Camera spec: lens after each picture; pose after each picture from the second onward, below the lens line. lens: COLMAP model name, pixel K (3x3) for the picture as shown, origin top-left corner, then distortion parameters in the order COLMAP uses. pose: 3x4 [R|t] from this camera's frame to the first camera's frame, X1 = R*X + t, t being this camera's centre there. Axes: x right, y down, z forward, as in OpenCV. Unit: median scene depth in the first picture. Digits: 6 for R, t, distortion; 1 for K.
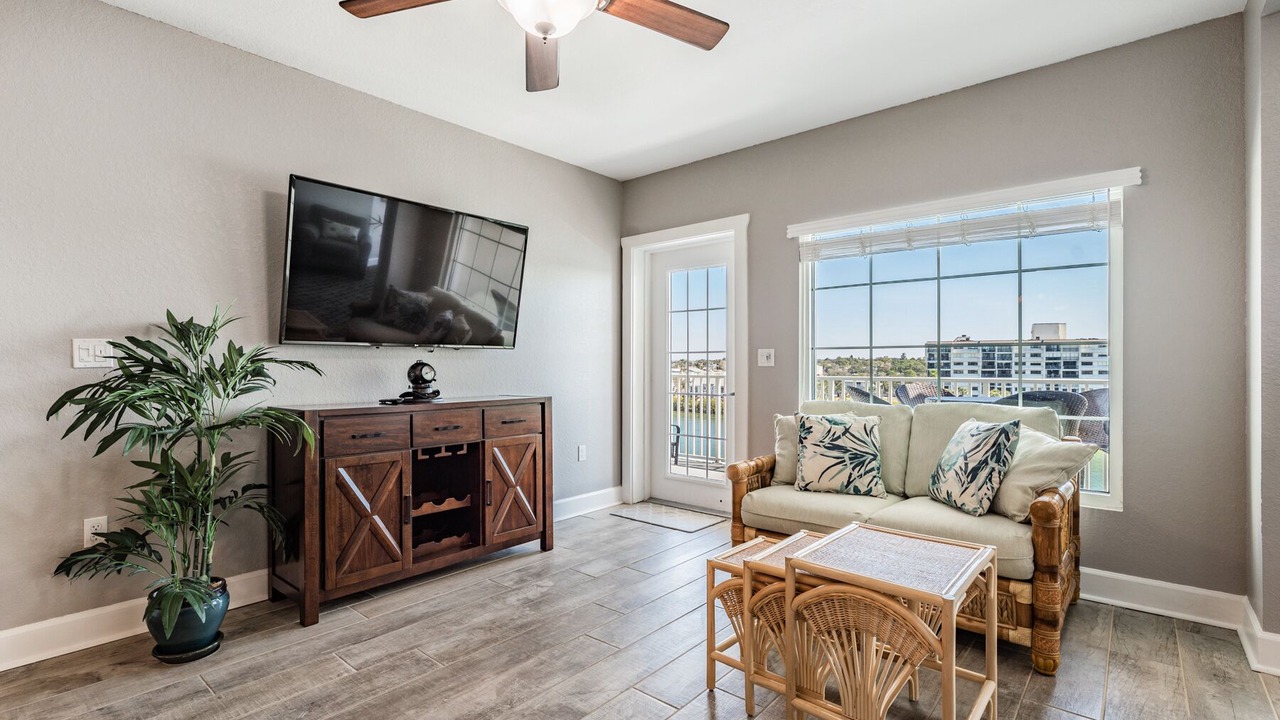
lens RADIAL K [[588.3, 0, 638.5], [0, 588.3, 367.1], [0, 0, 1]] dist [0.001035, 0.000906]
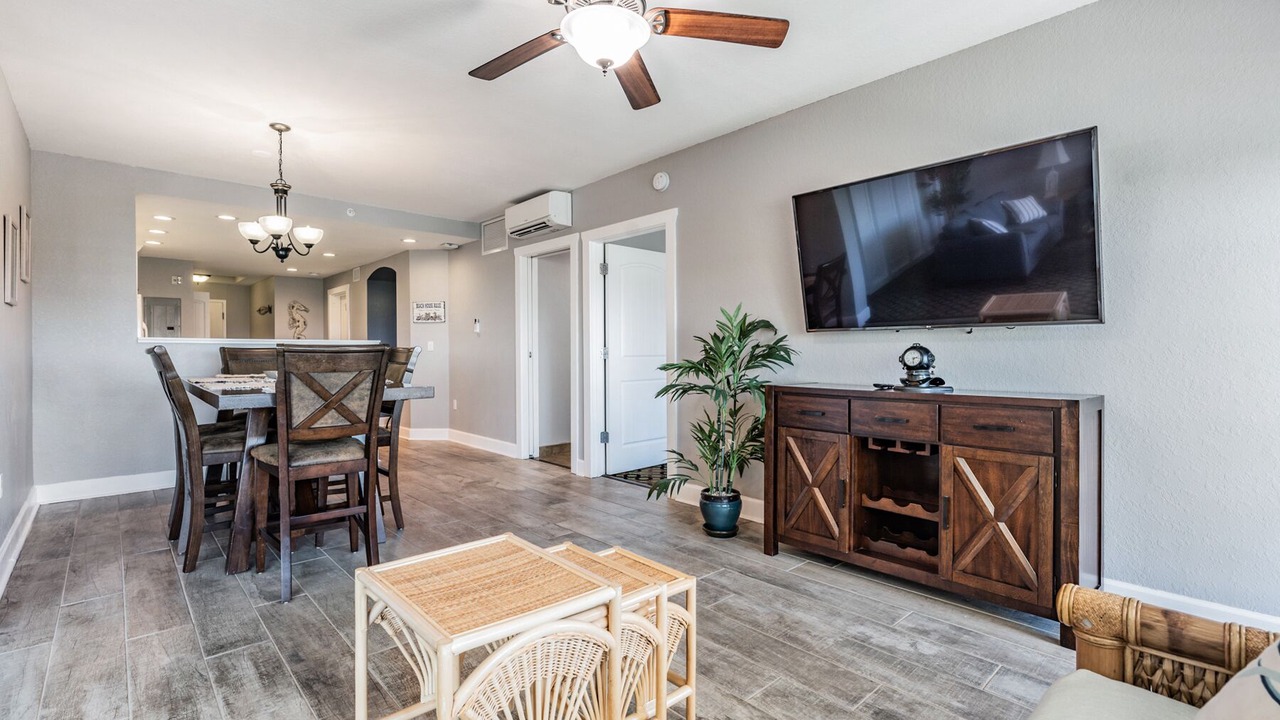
lens RADIAL K [[588.3, 0, 636.5], [0, 588.3, 356.2], [0, 0, 1]] dist [0.001035, 0.000906]
pose [[-0.133517, 0.010817, -0.990988, 0.570487], [-0.001136, 0.999938, 0.011068, -0.001972], [0.991046, 0.002603, -0.133496, 0.693501]]
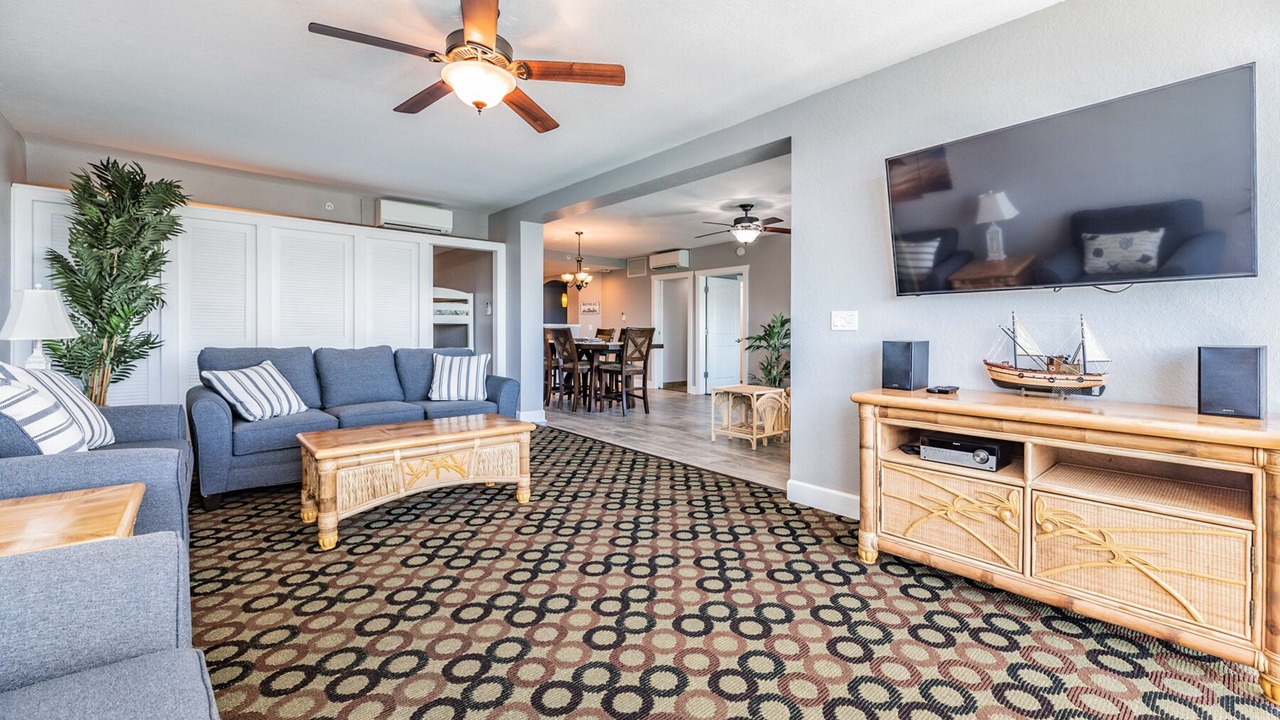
lens RADIAL K [[531.3, 0, 651.9], [0, 531.3, 328.5], [0, 0, 1]] dist [0.009214, -0.000574]
pose [[-0.142206, -0.006489, -0.989816, 1.883667], [-0.010527, 0.999932, -0.005043, 0.004716], [0.989781, 0.009703, -0.142264, 0.508294]]
